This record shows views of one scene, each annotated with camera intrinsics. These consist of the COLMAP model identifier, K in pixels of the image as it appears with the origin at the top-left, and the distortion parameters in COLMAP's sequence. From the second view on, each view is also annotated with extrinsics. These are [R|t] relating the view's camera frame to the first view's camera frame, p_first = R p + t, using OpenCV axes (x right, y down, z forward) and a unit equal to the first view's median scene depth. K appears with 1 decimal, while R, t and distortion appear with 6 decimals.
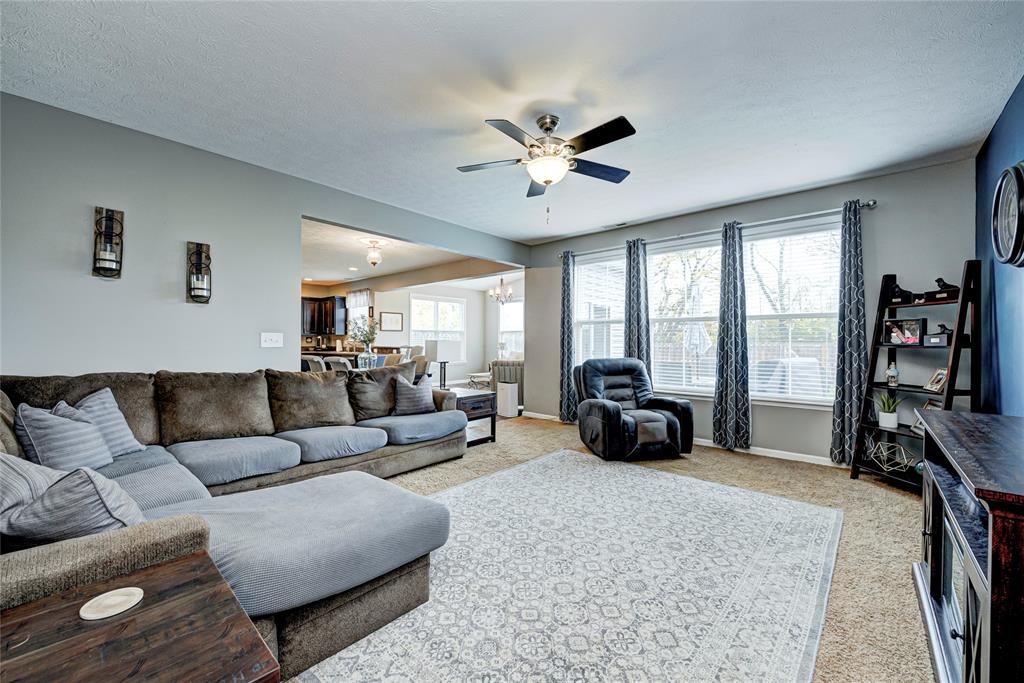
lens RADIAL K [[399.9, 0, 510.1], [0, 399.9, 343.2], [0, 0, 1]] dist [-0.002116, -0.000097]
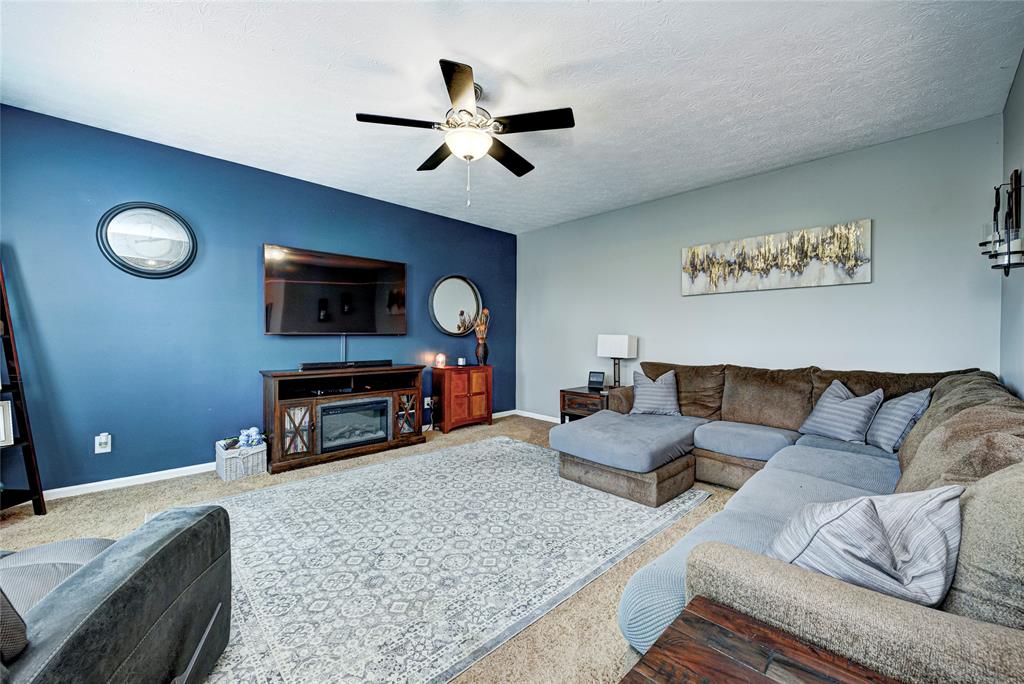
lens RADIAL K [[399.9, 0, 510.3], [0, 399.9, 346.8], [0, 0, 1]] dist [-0.002116, -0.000097]
pose [[-0.997396, -0.011920, 0.071133, -0.060869], [-0.009993, 0.999575, 0.027385, -0.002841], [-0.071429, 0.026603, -0.997091, 1.702761]]
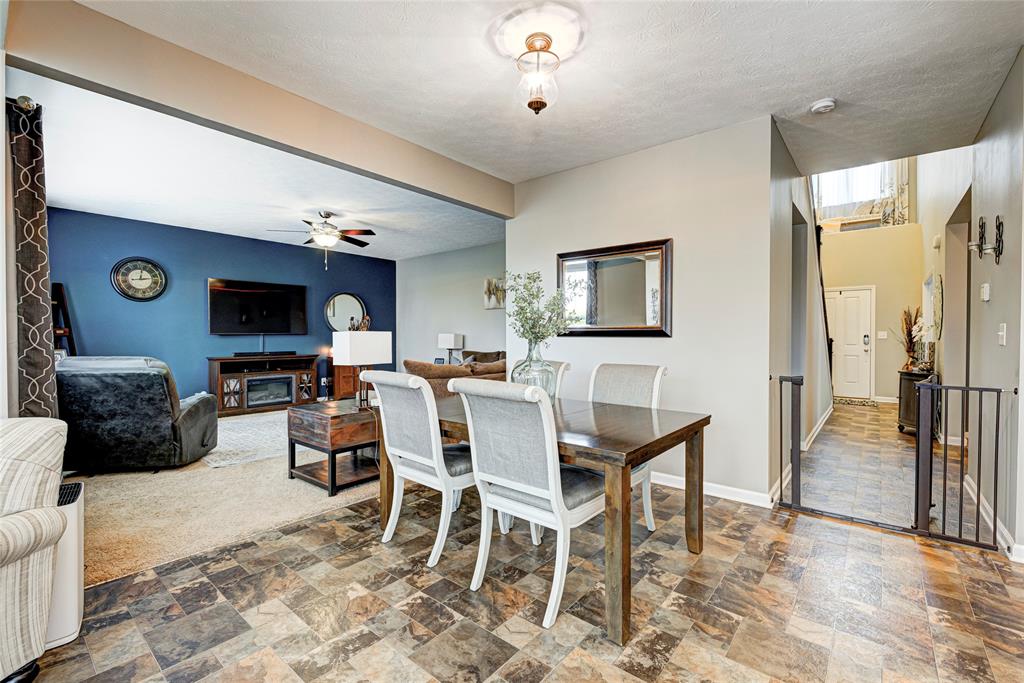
lens RADIAL K [[457.3, 0, 526.0], [0, 457.3, 344.5], [0, 0, 1]] dist [-0.016161, -0.000261]
pose [[-0.998620, -0.002378, -0.052470, -0.646654], [-0.003228, 0.999865, 0.016125, 0.008181], [0.052424, 0.016272, -0.998492, 2.820608]]
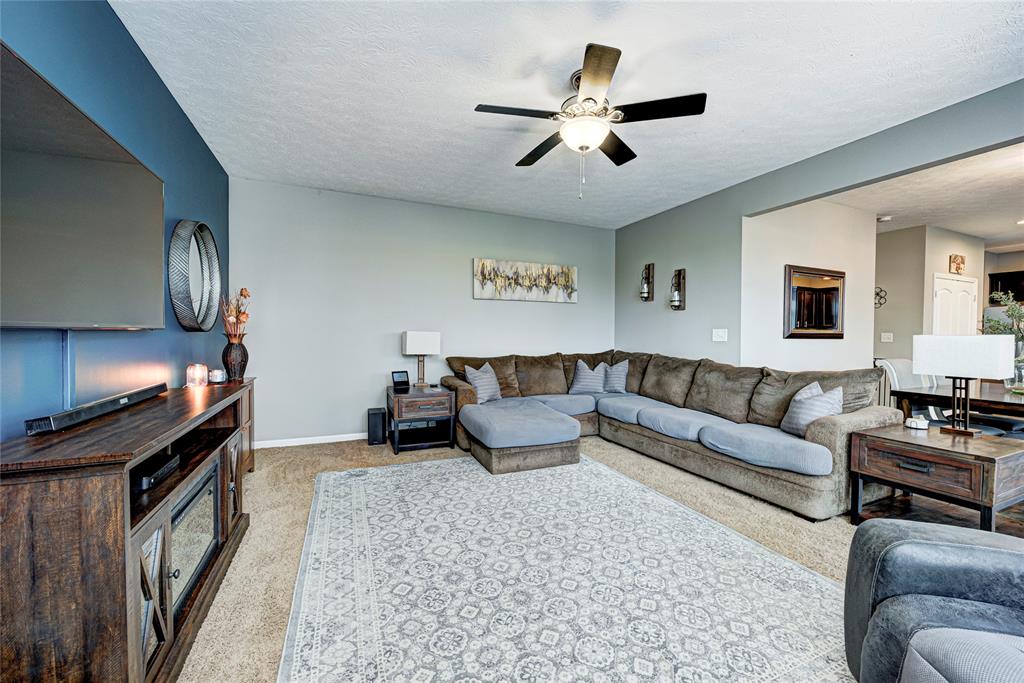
lens RADIAL K [[399.9, 0, 516.2], [0, 399.9, 343.3], [0, 0, 1]] dist [-0.002116, -0.000097]
pose [[-0.412361, 0.011487, -0.910948, 0.847006], [-0.011875, 0.999768, 0.017982, 0.002552], [0.910943, 0.018233, -0.412128, 1.104541]]
